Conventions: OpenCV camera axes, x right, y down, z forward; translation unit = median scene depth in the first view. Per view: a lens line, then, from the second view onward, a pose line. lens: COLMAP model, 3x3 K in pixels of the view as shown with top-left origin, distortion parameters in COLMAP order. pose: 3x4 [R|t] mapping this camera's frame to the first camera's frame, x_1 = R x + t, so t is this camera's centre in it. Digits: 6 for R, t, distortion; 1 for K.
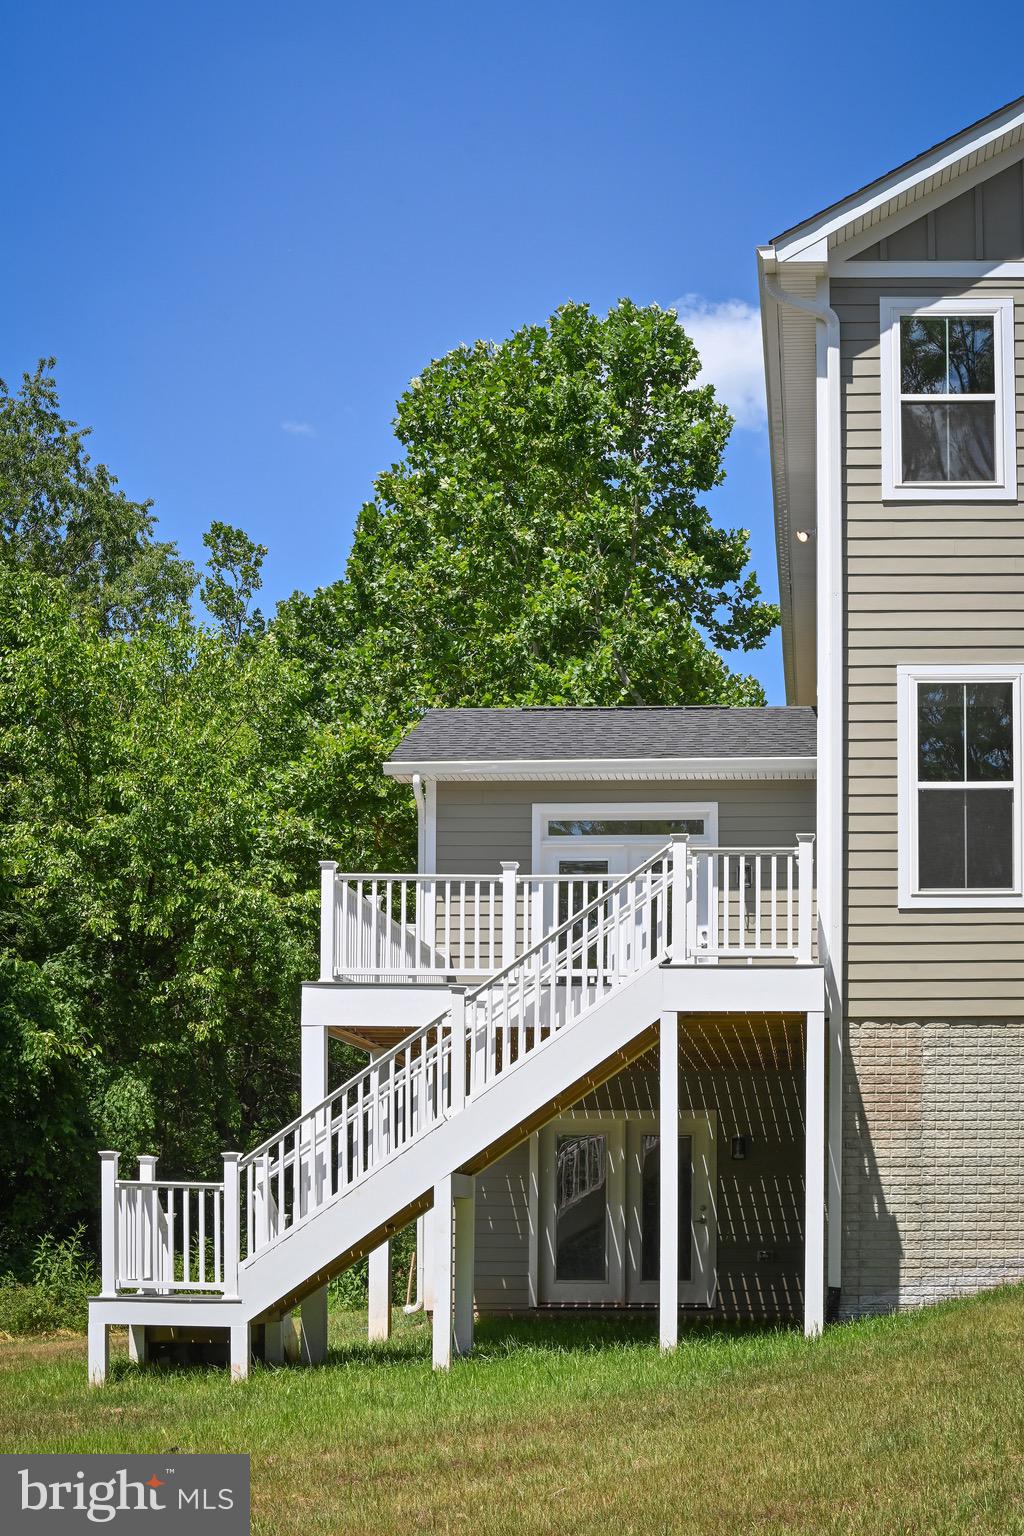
lens RADIAL K [[2176.9, 0, 512.0], [0, 2176.9, 768.0], [0, 0, 1]] dist [-0.003505, -0.004591]
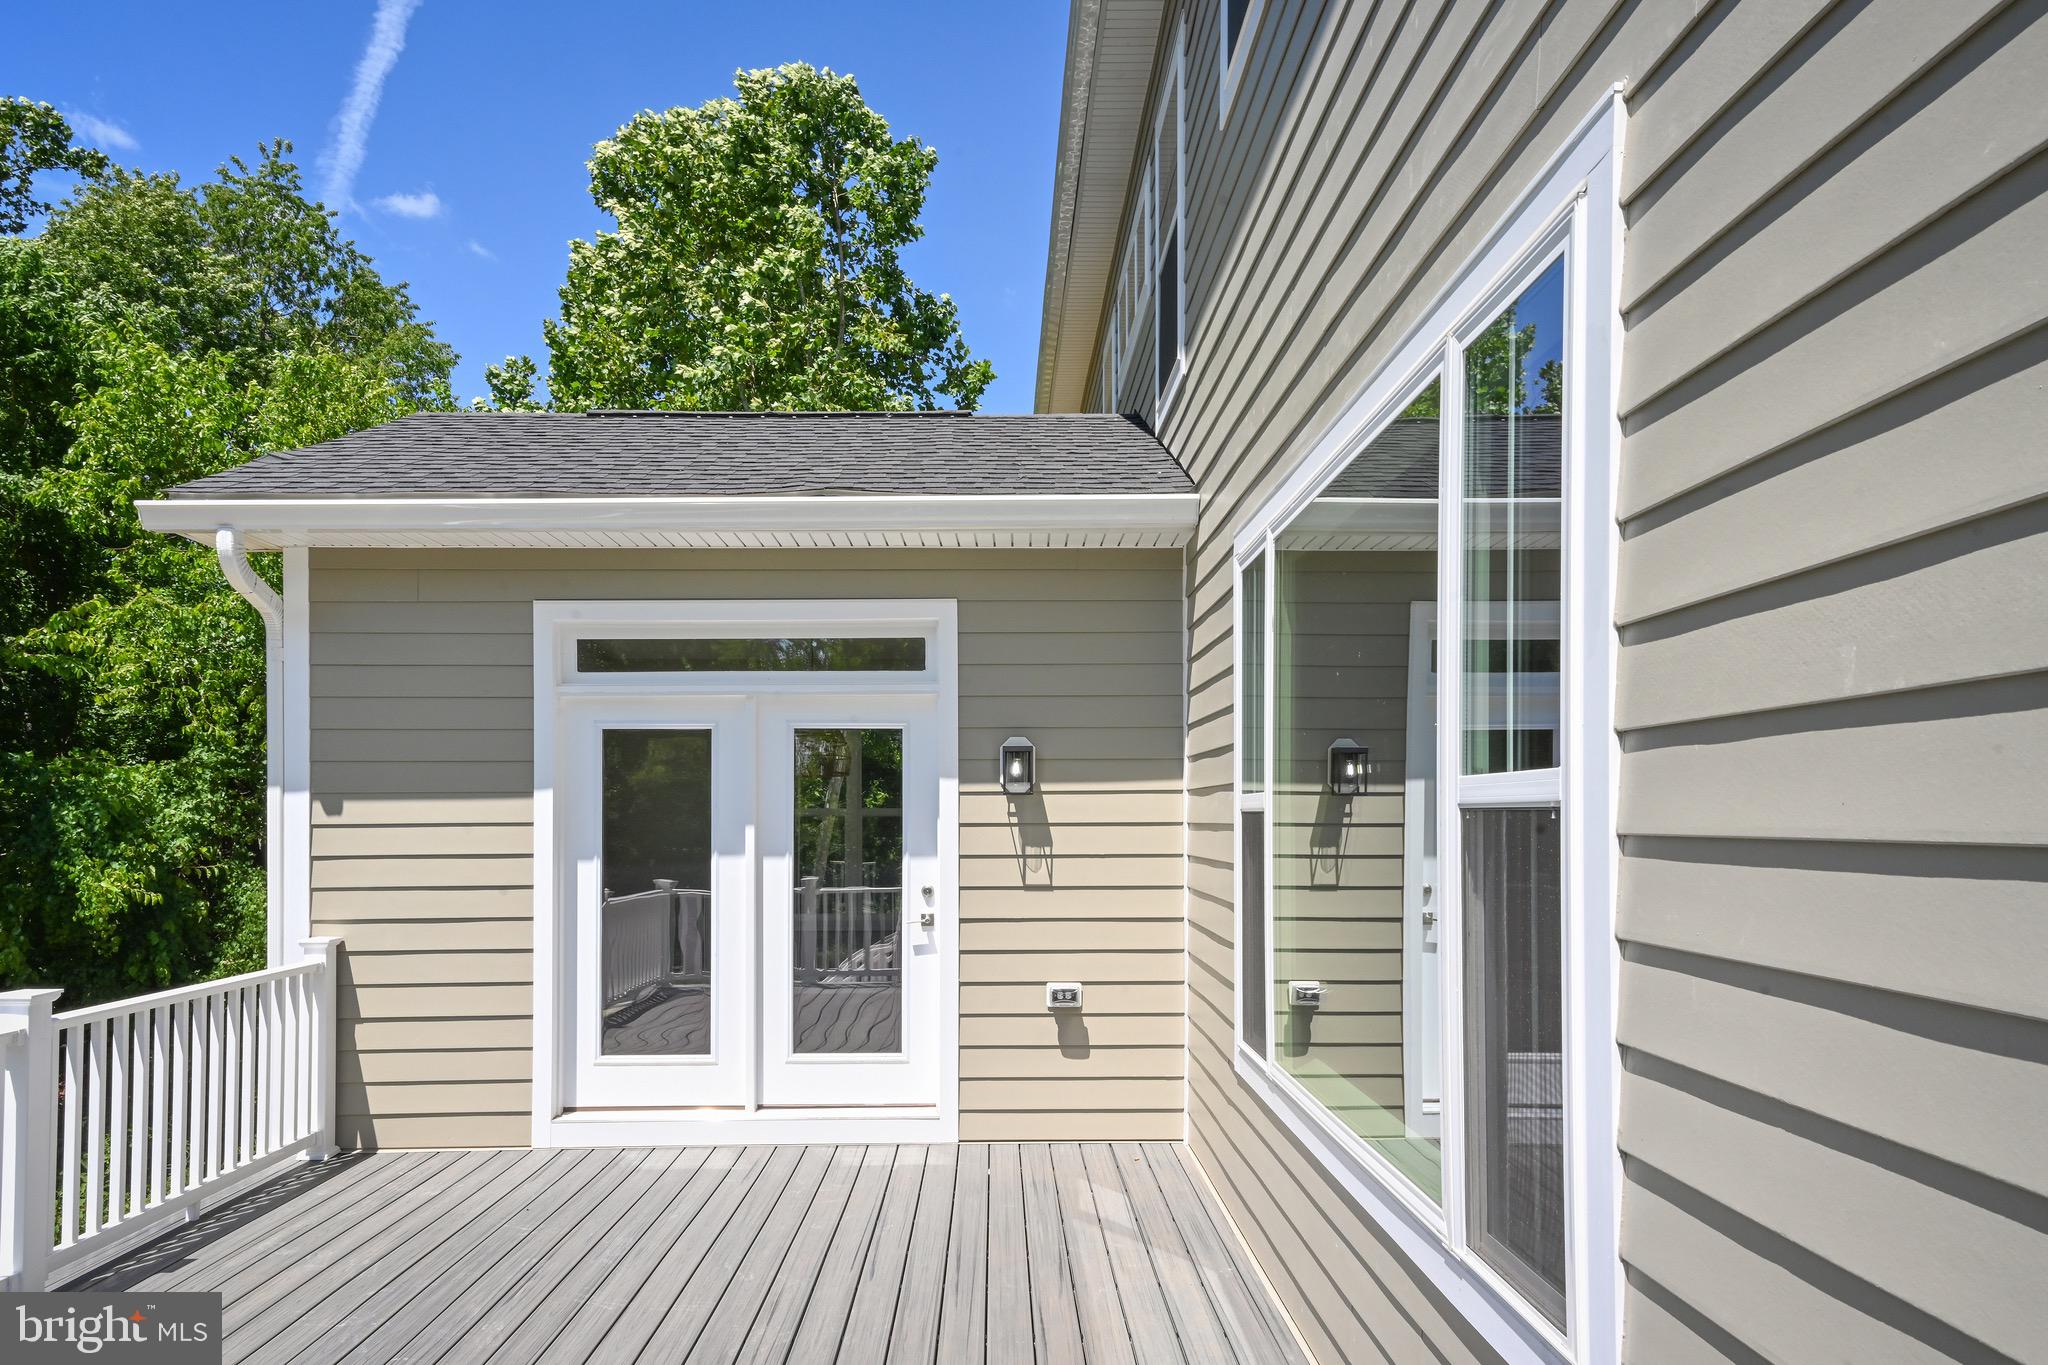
lens RADIAL K [[1387.6, 0, 1024.0], [0, 1387.6, 682.5], [0, 0, 1]] dist [0.034904, 0.003587]
pose [[0.985943, -0.012425, 0.166617, 0.059744], [-0.004954, 0.994619, 0.103483, 0.003232], [-0.167006, -0.102854, 0.980576, 0.707362]]
